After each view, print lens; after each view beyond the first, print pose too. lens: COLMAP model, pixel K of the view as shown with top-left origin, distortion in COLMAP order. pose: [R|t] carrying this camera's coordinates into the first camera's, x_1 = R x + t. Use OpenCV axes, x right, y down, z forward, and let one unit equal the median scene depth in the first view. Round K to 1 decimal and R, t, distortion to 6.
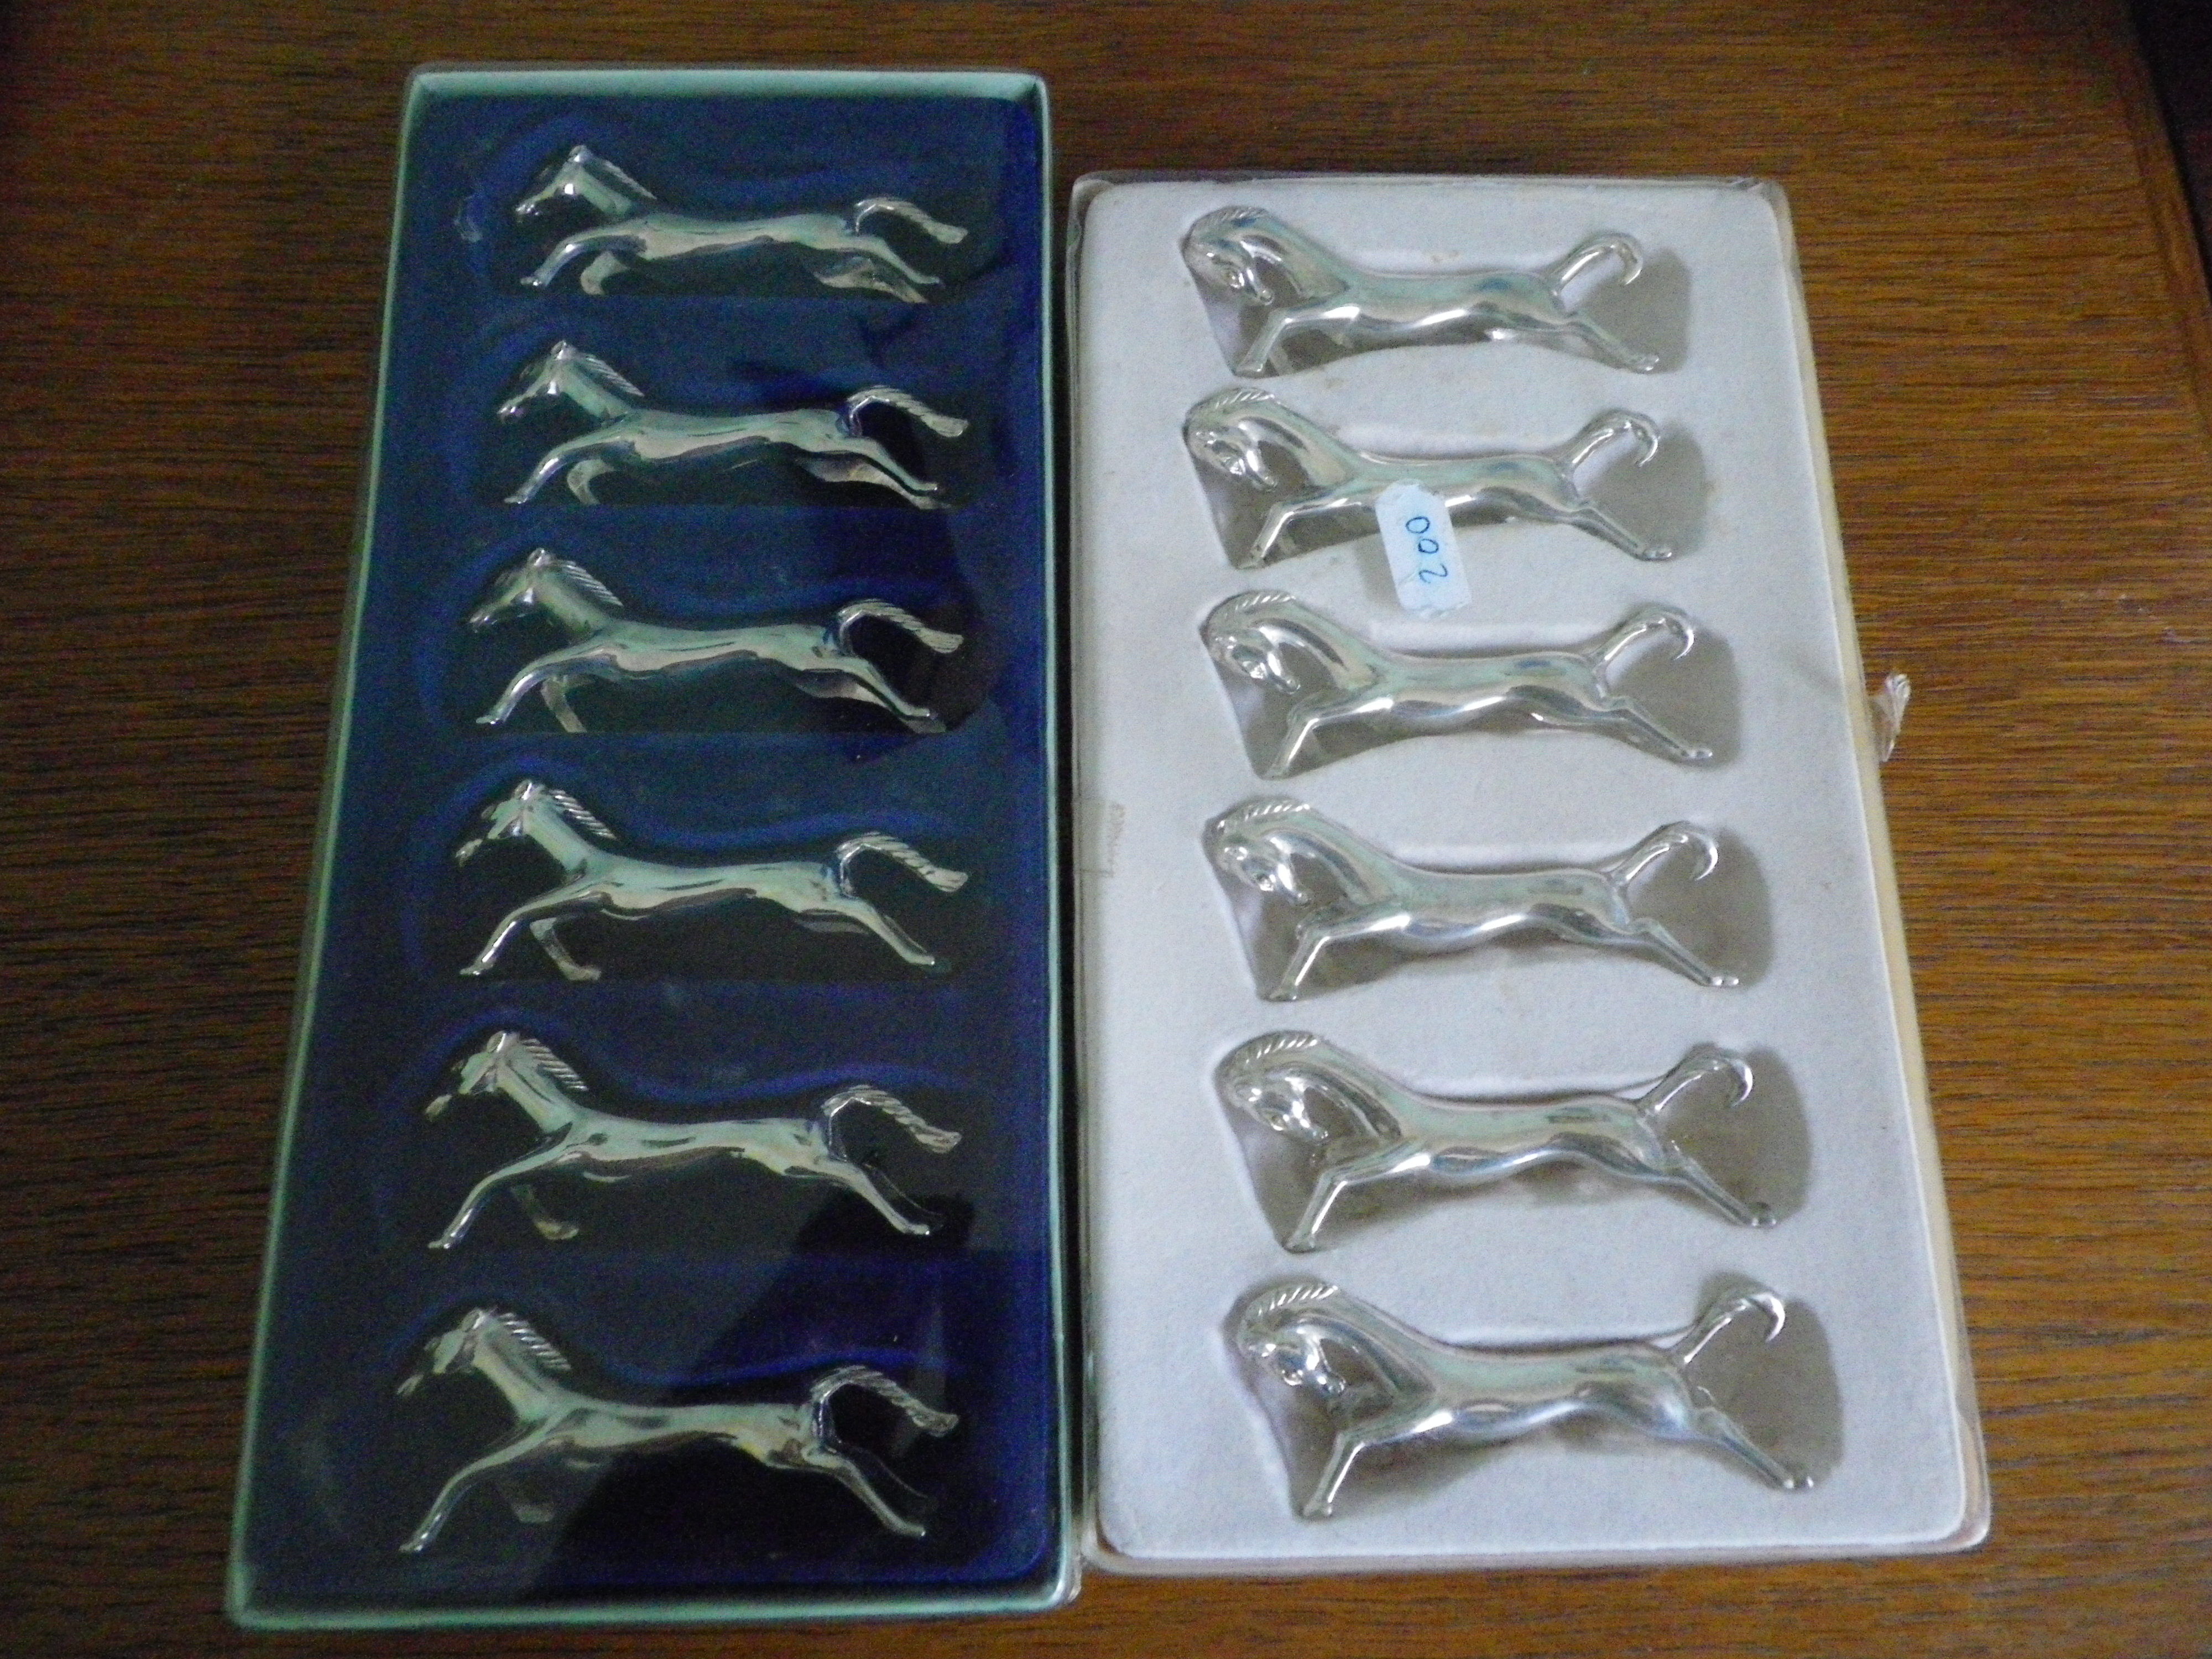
lens RADIAL K [[1805.4, 0, 1116.7], [0, 1805.4, 851.9], [0, 0, 1]] dist [-0.009719, 0.025029]
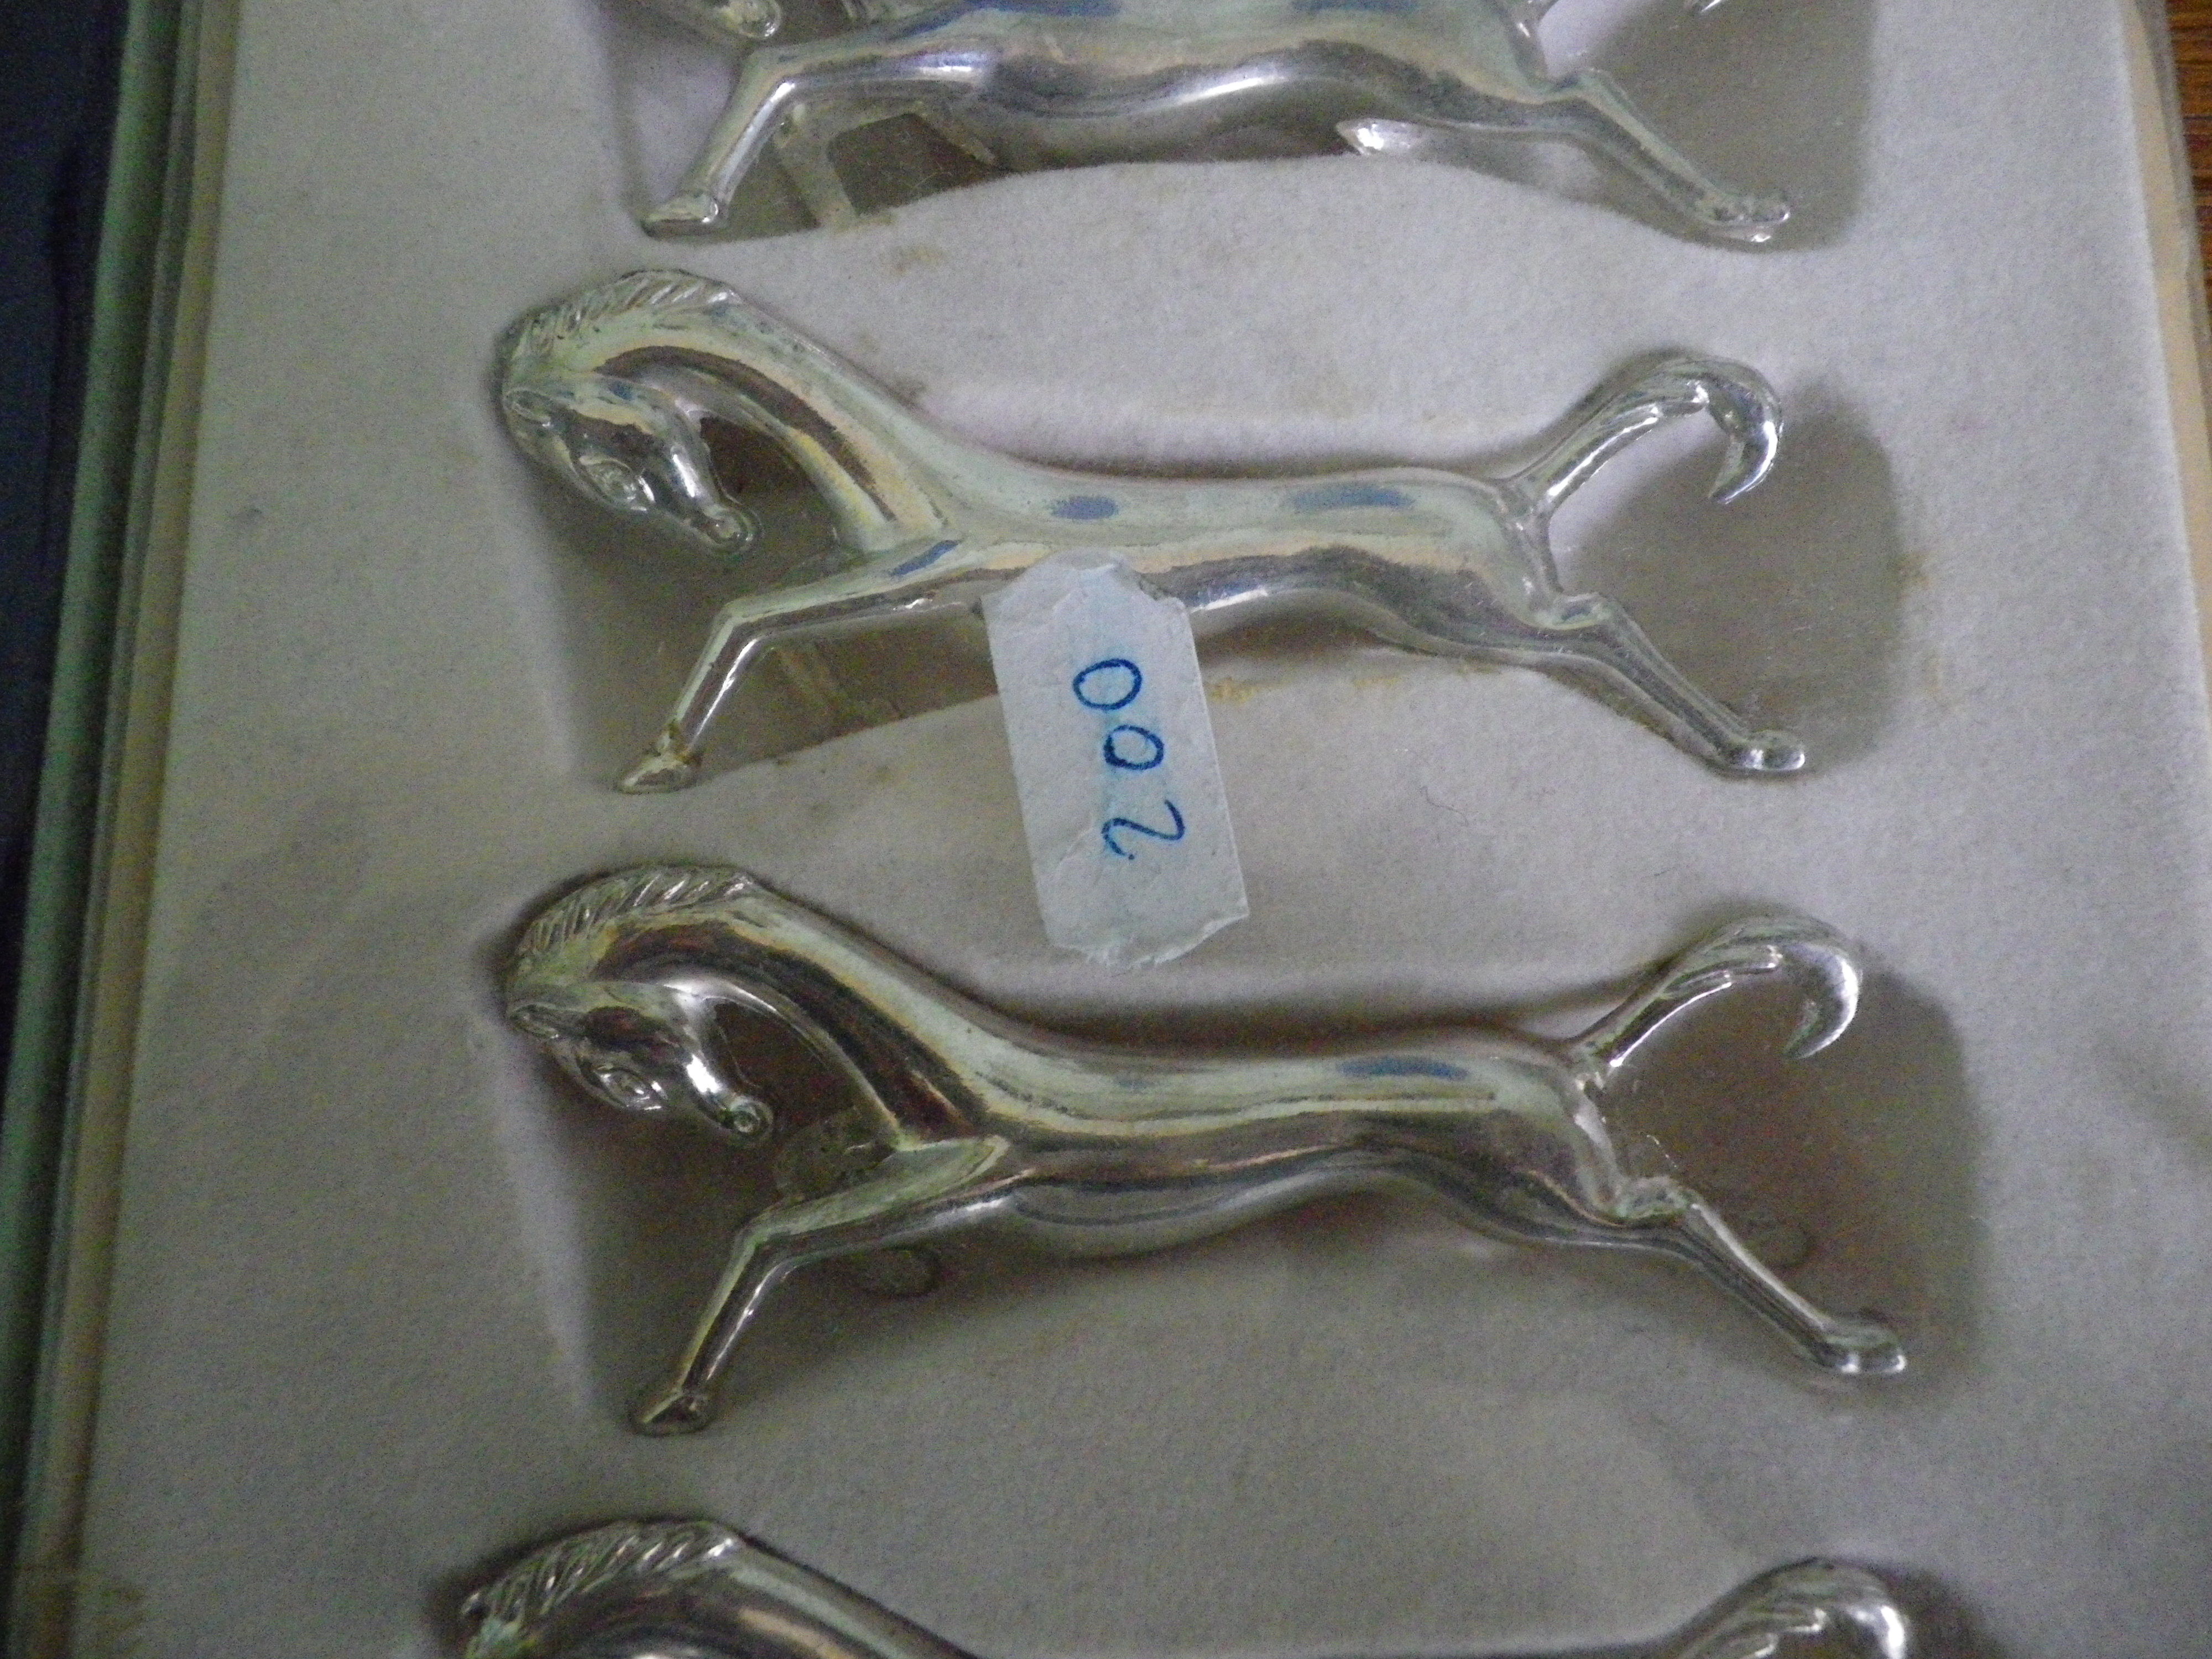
lens RADIAL K [[1805.4, 0, 1099.6], [0, 1805.4, 828.9], [0, 0, 1]] dist [-0.009719, 0.025029]
pose [[0.999591, 0.018913, 0.021459, 0.151801], [-0.020718, 0.995970, 0.087263, -0.175660], [-0.019723, -0.087672, 0.995954, 0.618503]]
